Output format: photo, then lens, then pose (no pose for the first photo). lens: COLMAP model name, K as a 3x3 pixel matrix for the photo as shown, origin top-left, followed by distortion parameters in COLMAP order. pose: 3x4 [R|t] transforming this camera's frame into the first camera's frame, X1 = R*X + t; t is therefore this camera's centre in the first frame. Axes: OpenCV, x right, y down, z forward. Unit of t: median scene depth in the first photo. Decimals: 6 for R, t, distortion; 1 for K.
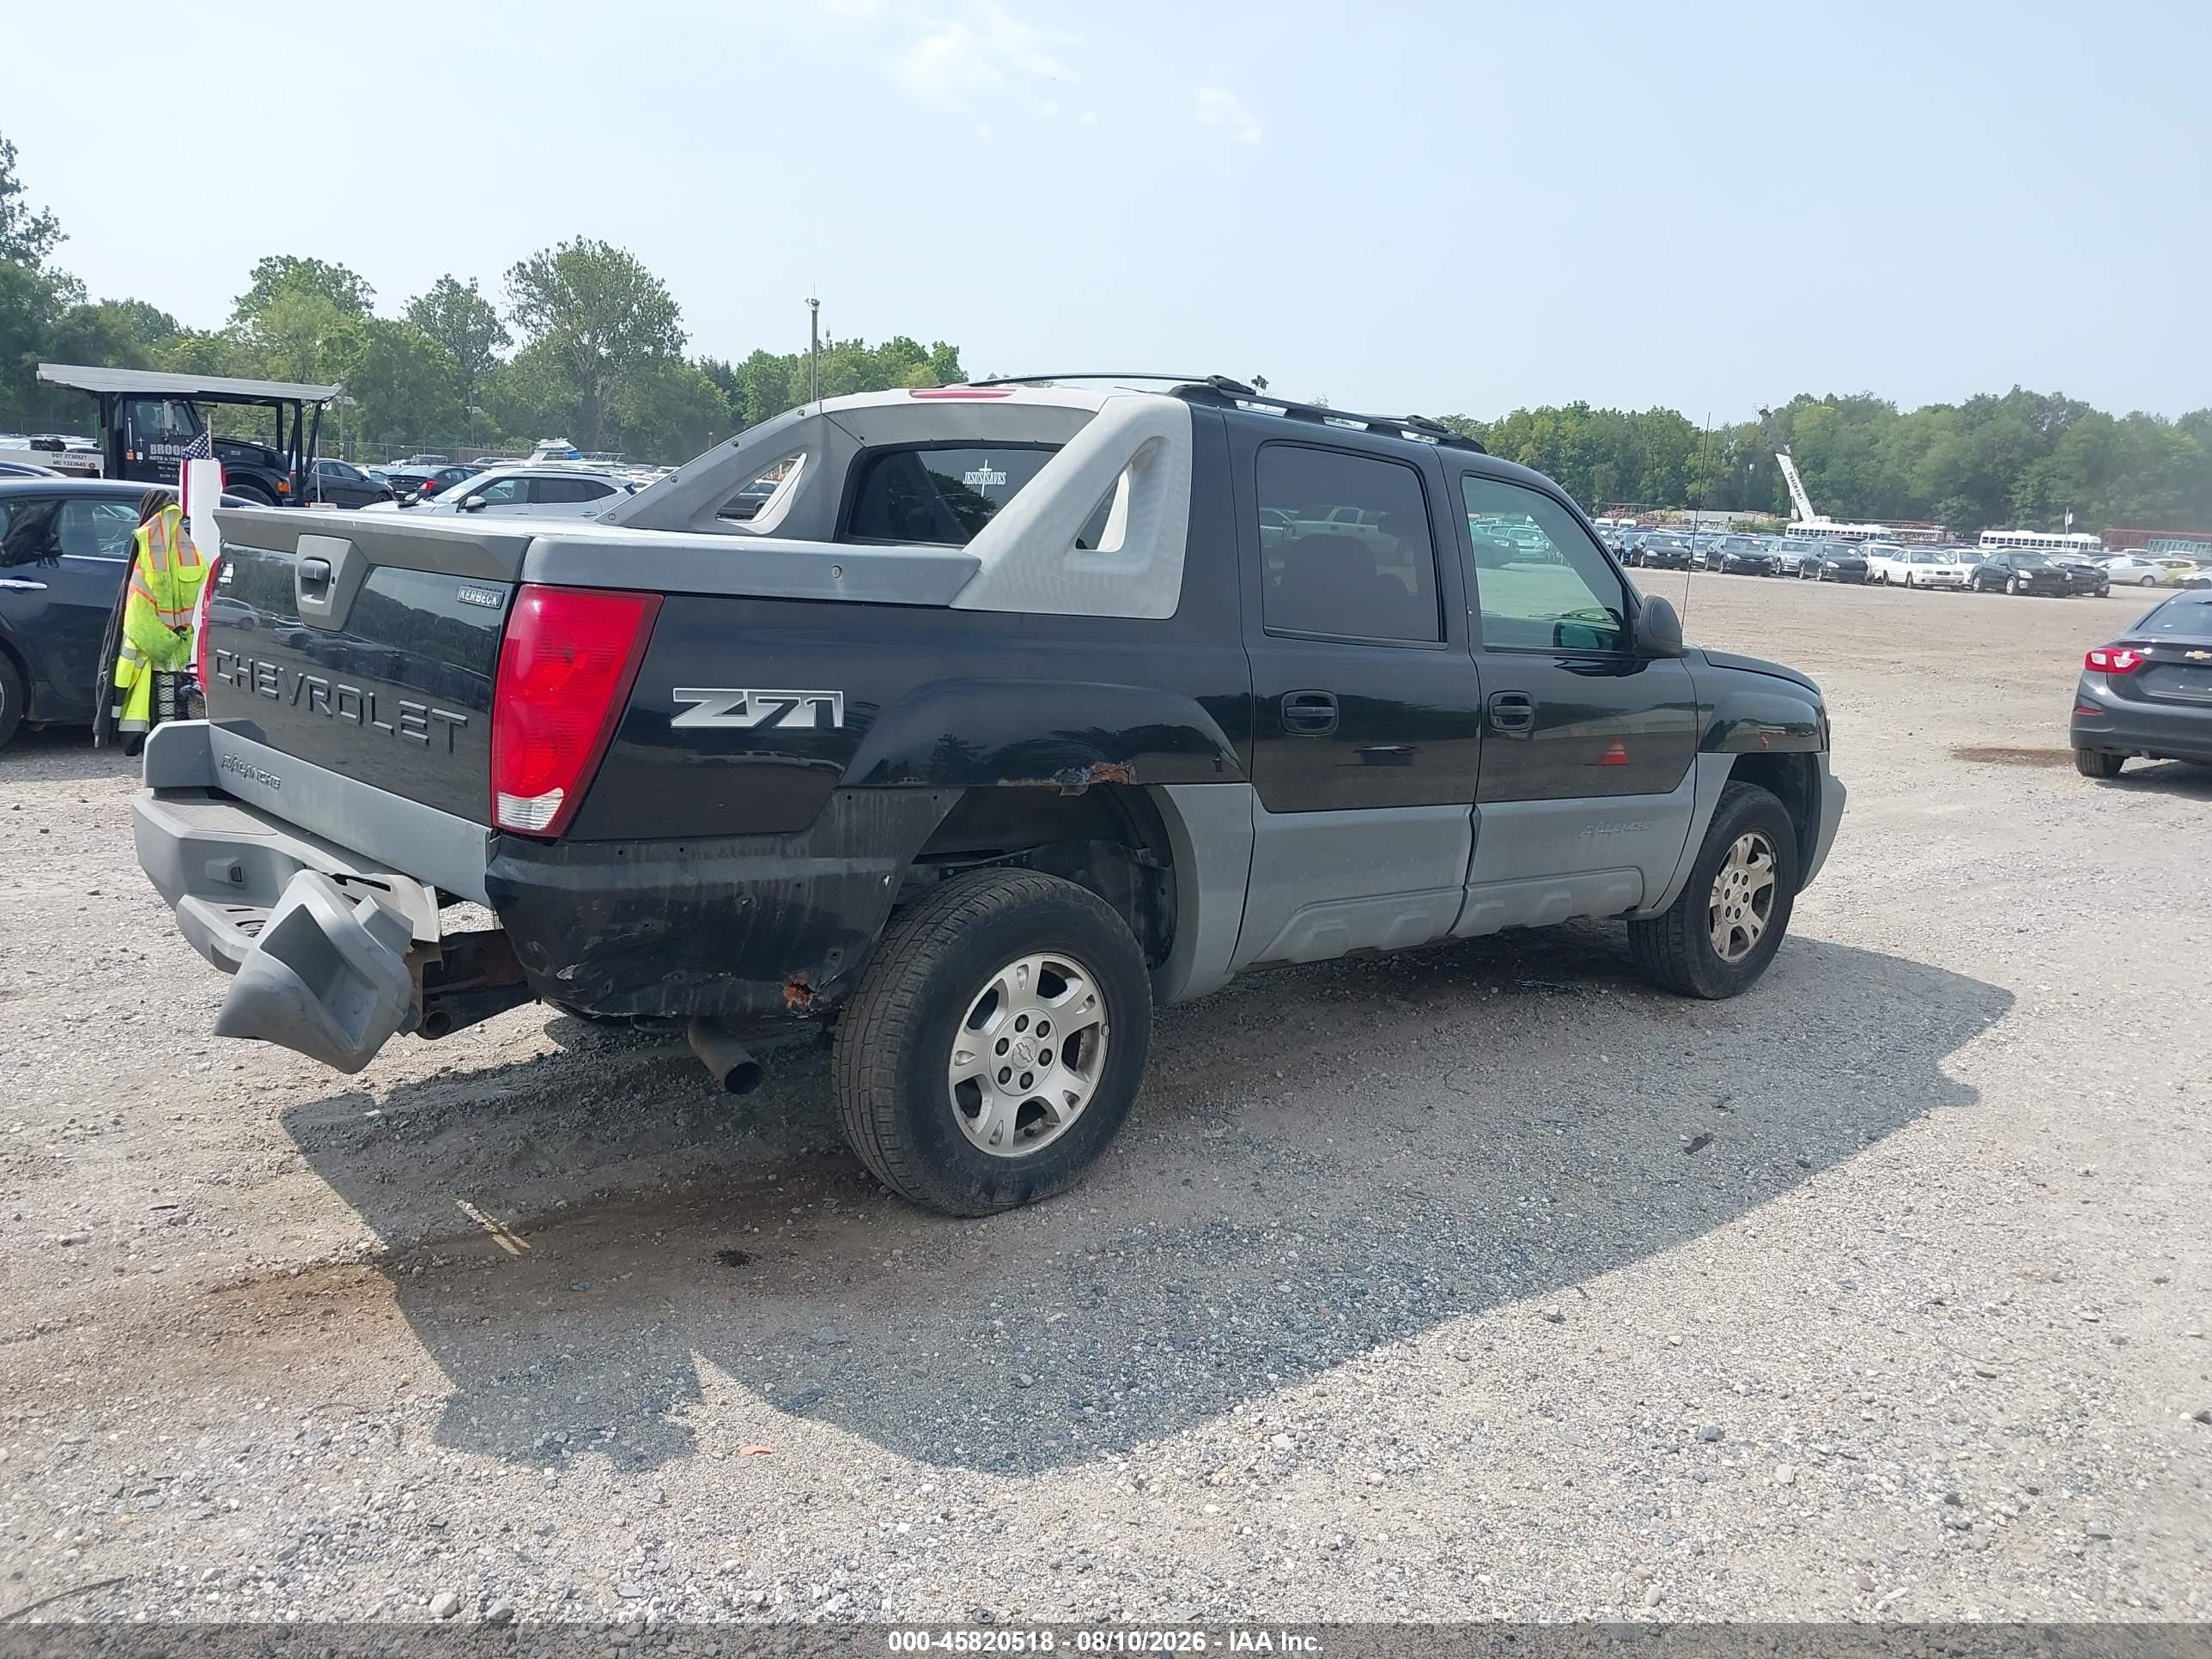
lens RADIAL K [[1770.2, 0, 1103.2], [0, 1770.2, 835.0], [0, 0, 1]] dist [0.013475, -0.017163]
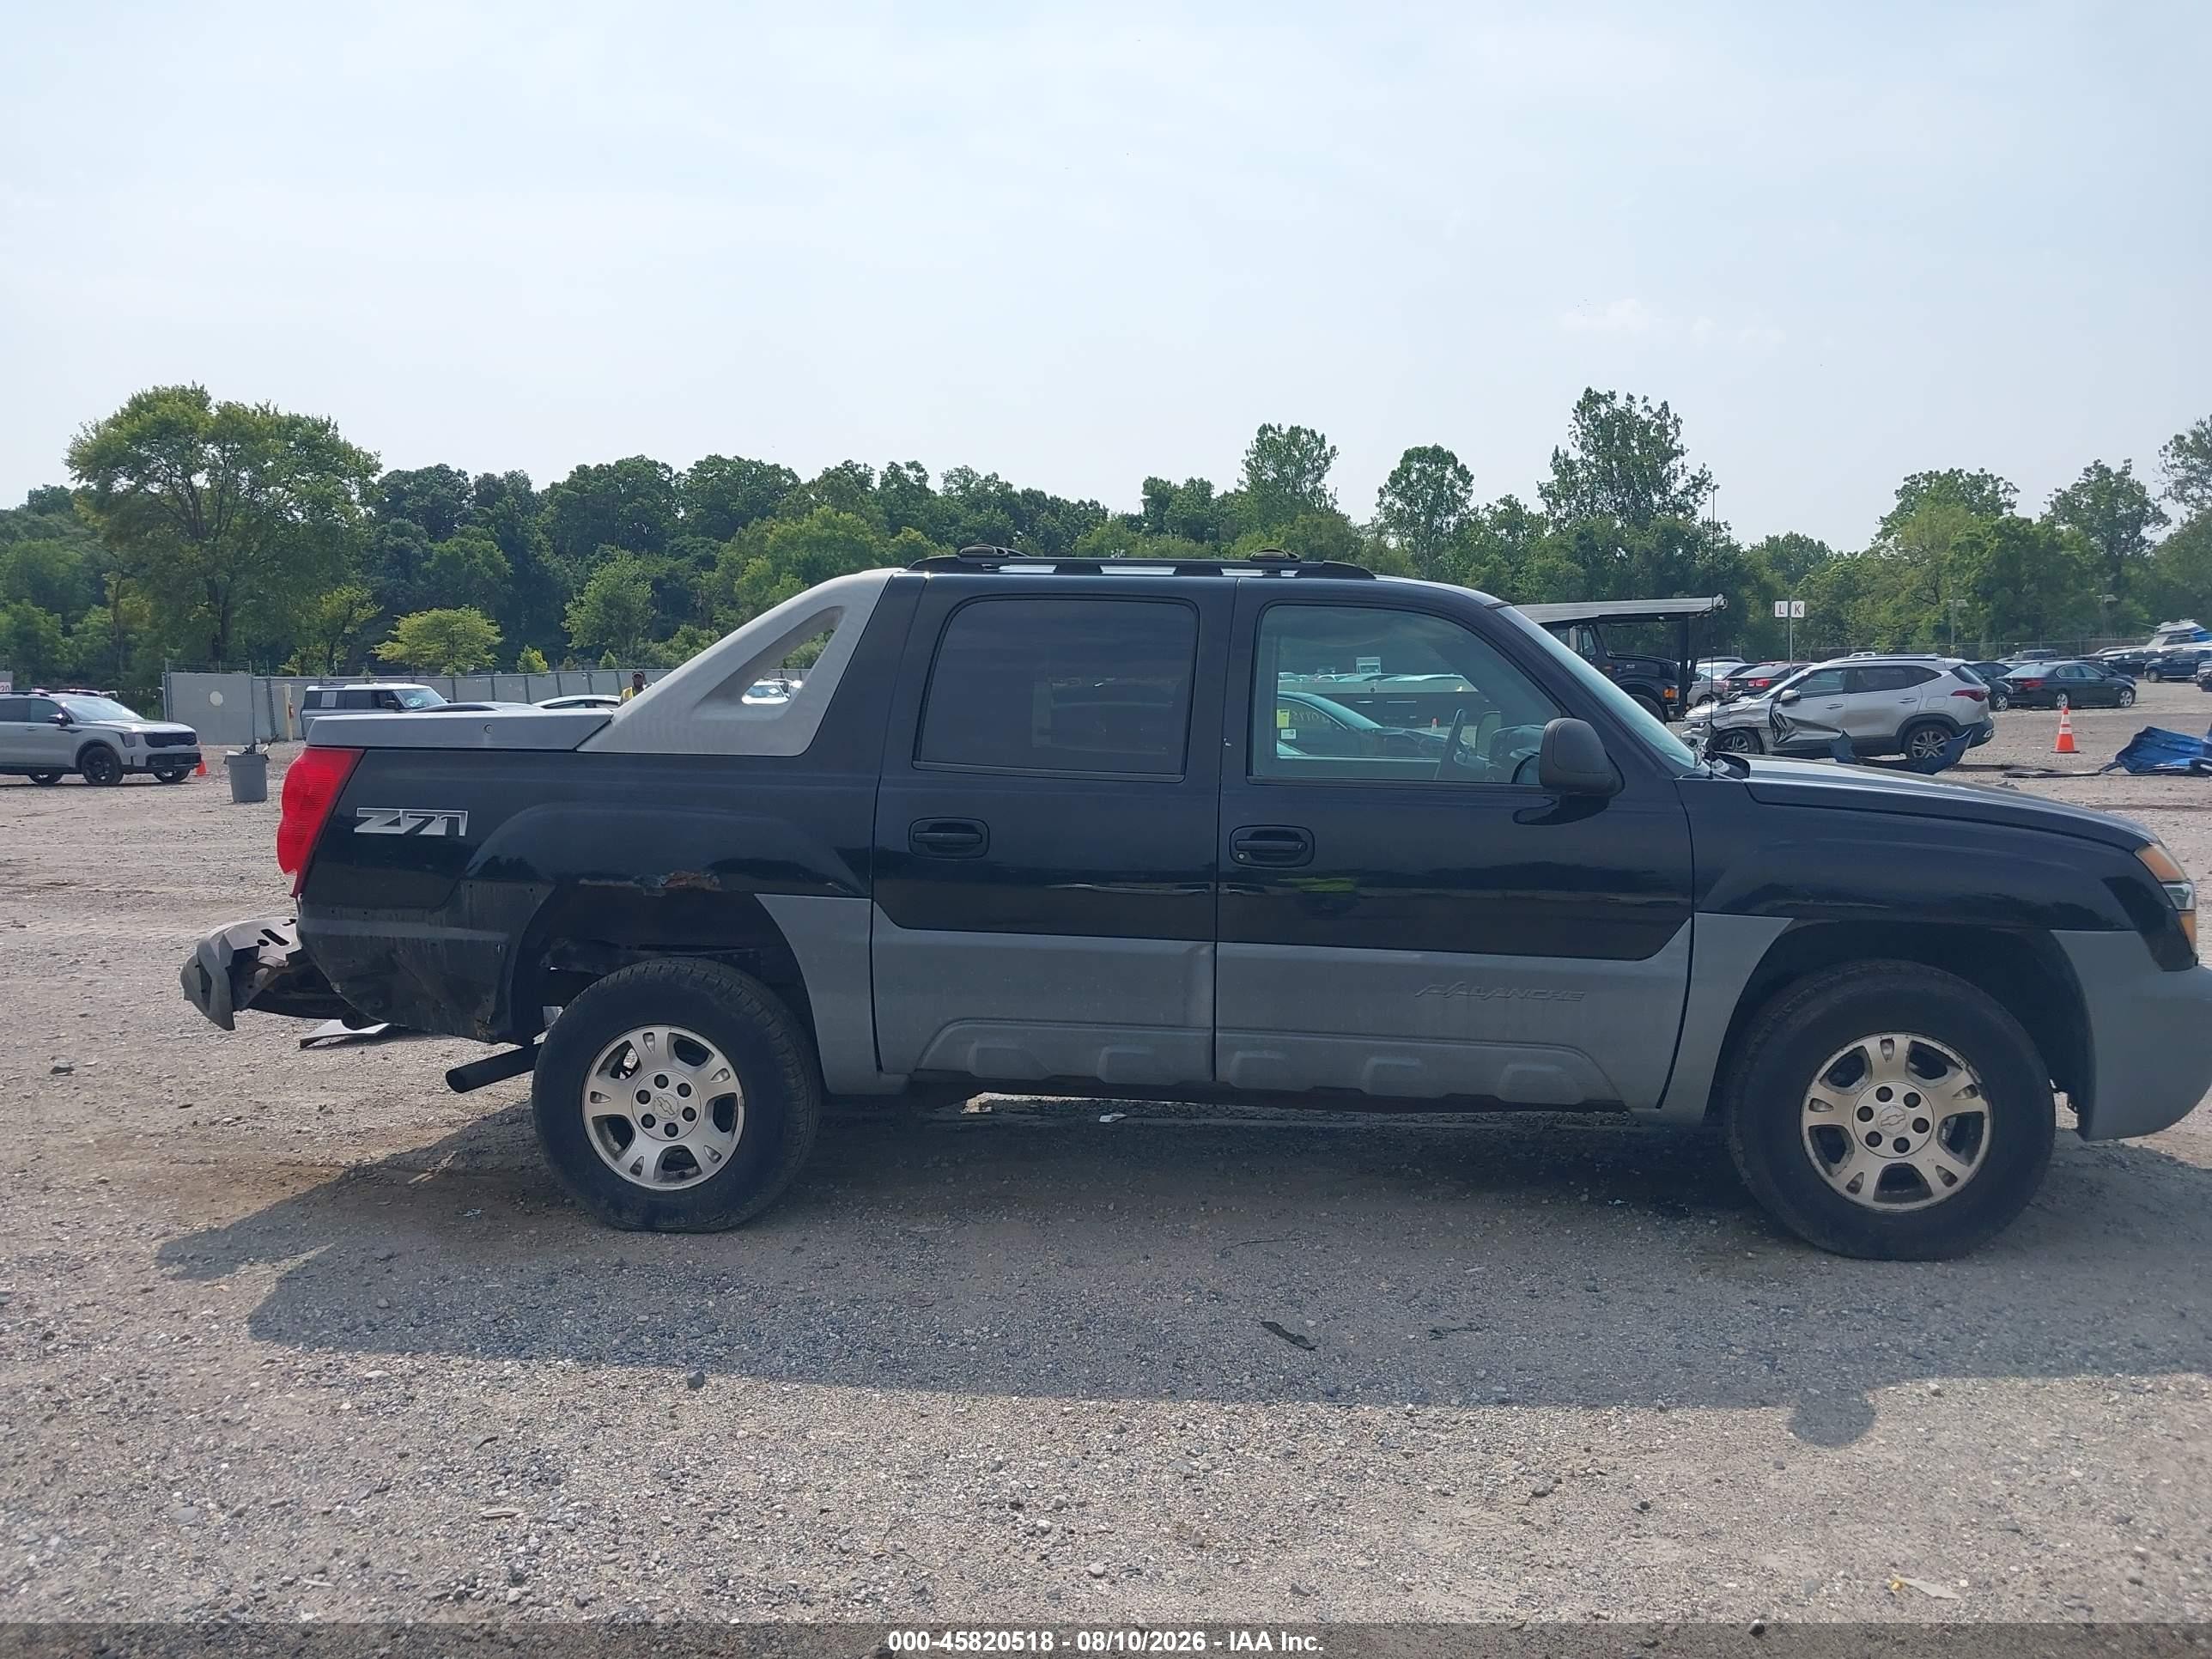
lens RADIAL K [[1770.2, 0, 1084.1], [0, 1770.2, 815.5], [0, 0, 1]] dist [0.013475, -0.017163]
pose [[0.626848, -0.013654, -0.779022, 0.835463], [-0.084690, 0.992728, -0.085547, 0.001710], [0.774525, 0.119600, 0.621134, 0.324370]]
